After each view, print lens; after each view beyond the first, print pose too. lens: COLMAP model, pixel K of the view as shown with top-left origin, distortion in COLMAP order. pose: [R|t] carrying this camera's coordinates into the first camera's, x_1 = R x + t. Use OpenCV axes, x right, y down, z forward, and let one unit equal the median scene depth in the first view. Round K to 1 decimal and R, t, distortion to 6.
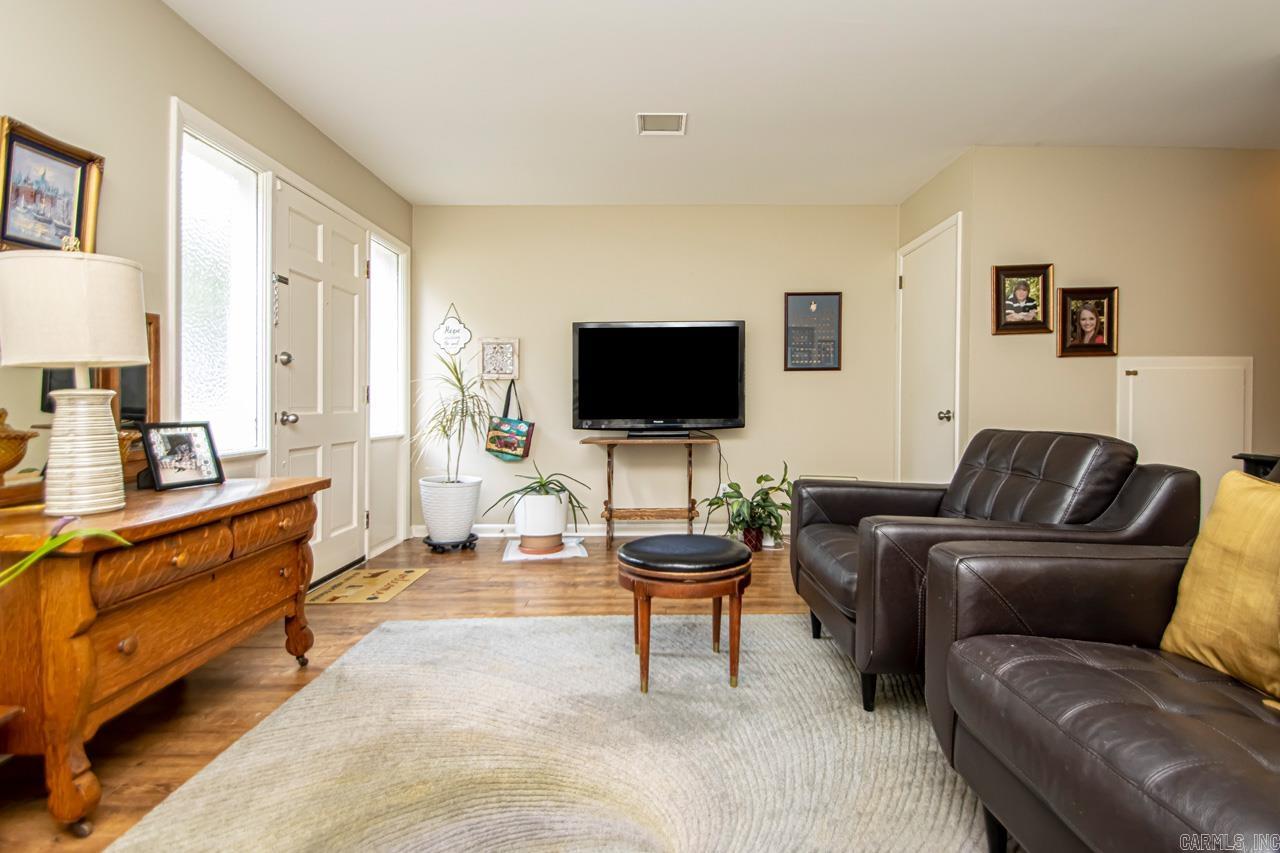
lens RADIAL K [[614.6, 0, 669.9], [0, 614.6, 421.7], [0, 0, 1]] dist [0.002755, -0.012452]
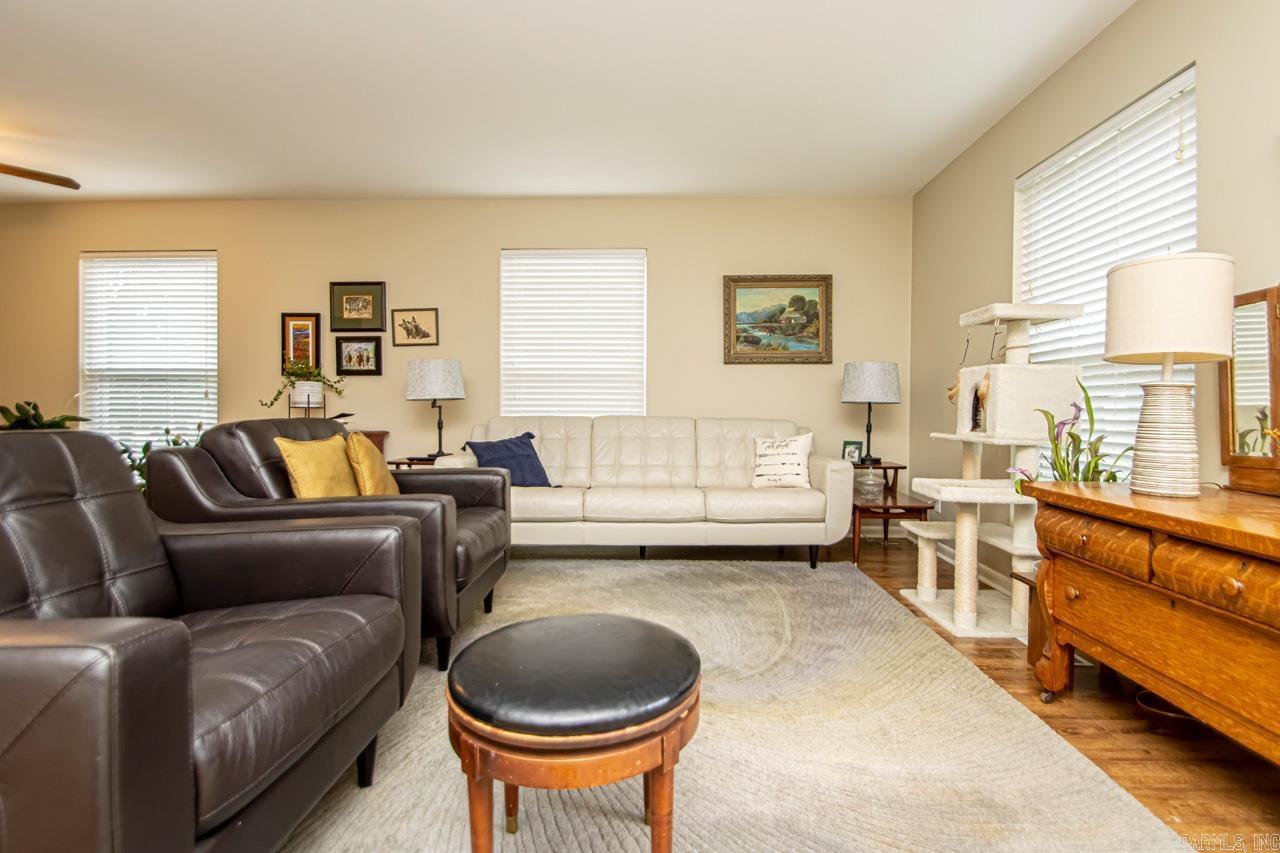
lens RADIAL K [[614.6, 0, 669.9], [0, 614.6, 421.7], [0, 0, 1]] dist [0.002755, -0.012452]
pose [[-0.999723, -0.007061, 0.022467, -0.050526], [-0.005845, 0.998539, 0.053726, -0.015430], [-0.022813, 0.053579, -0.998303, 0.984604]]
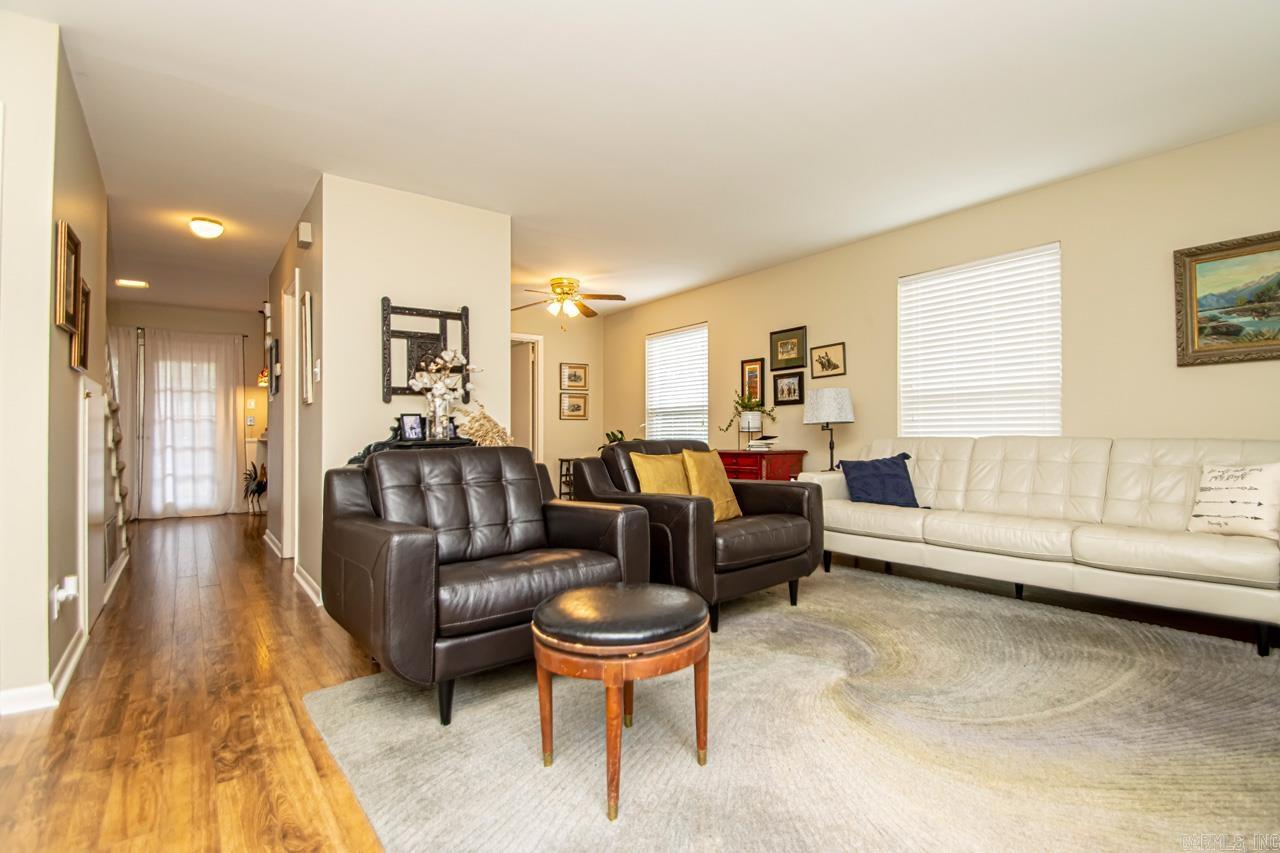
lens RADIAL K [[585.3, 0, 644.1], [0, 585.3, 432.9], [0, 0, 1]] dist [-0.000231, -0.013388]
pose [[-0.612326, 0.004714, 0.790591, -0.350663], [0.036478, 0.999086, 0.022296, -0.014135], [-0.789763, 0.042492, -0.611939, 0.923078]]
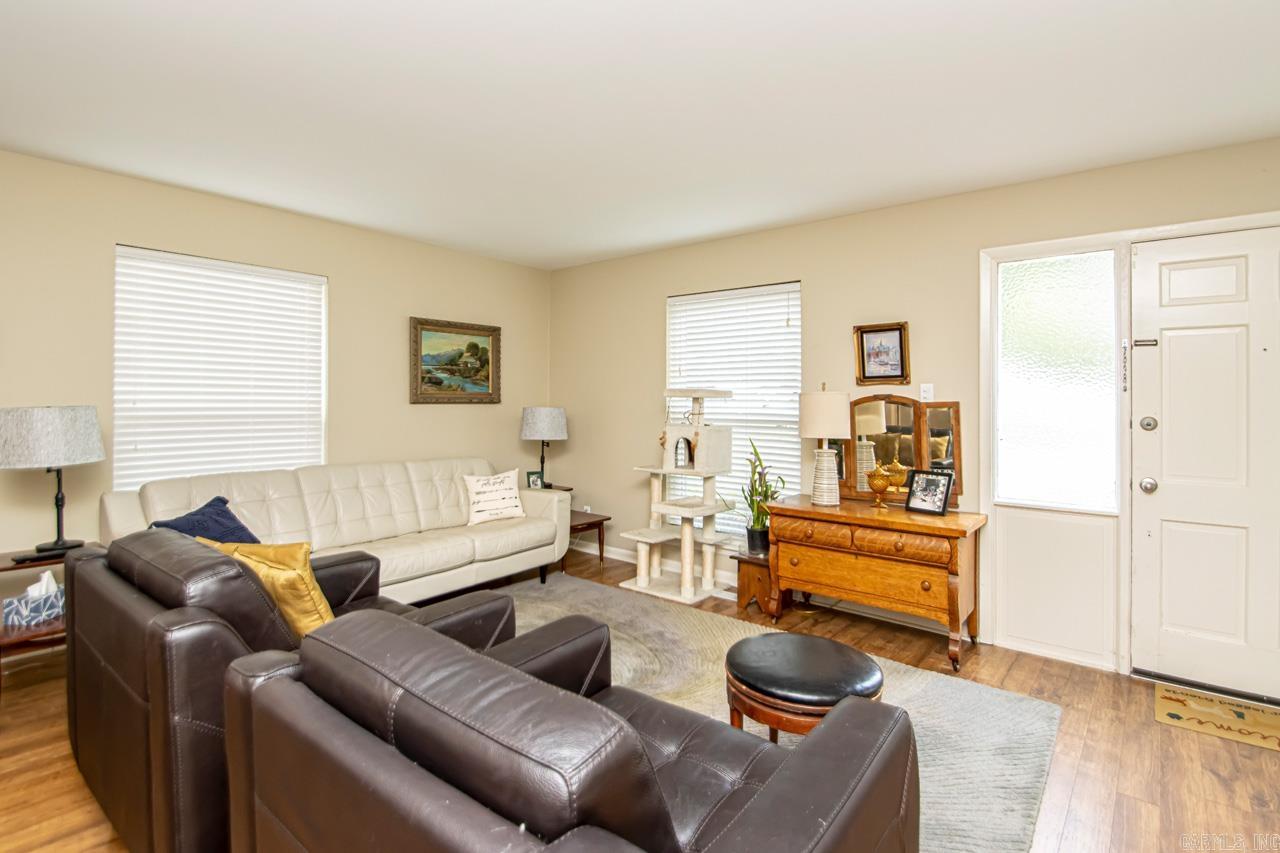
lens RADIAL K [[592.0, 0, 648.6], [0, 592.0, 409.8], [0, 0, 1]] dist [0.002474, -0.010958]
pose [[-0.641207, 0.000567, -0.767368, 0.522614], [-0.033304, 0.999037, 0.028567, -0.110282], [0.766645, 0.043874, -0.640571, 0.879244]]
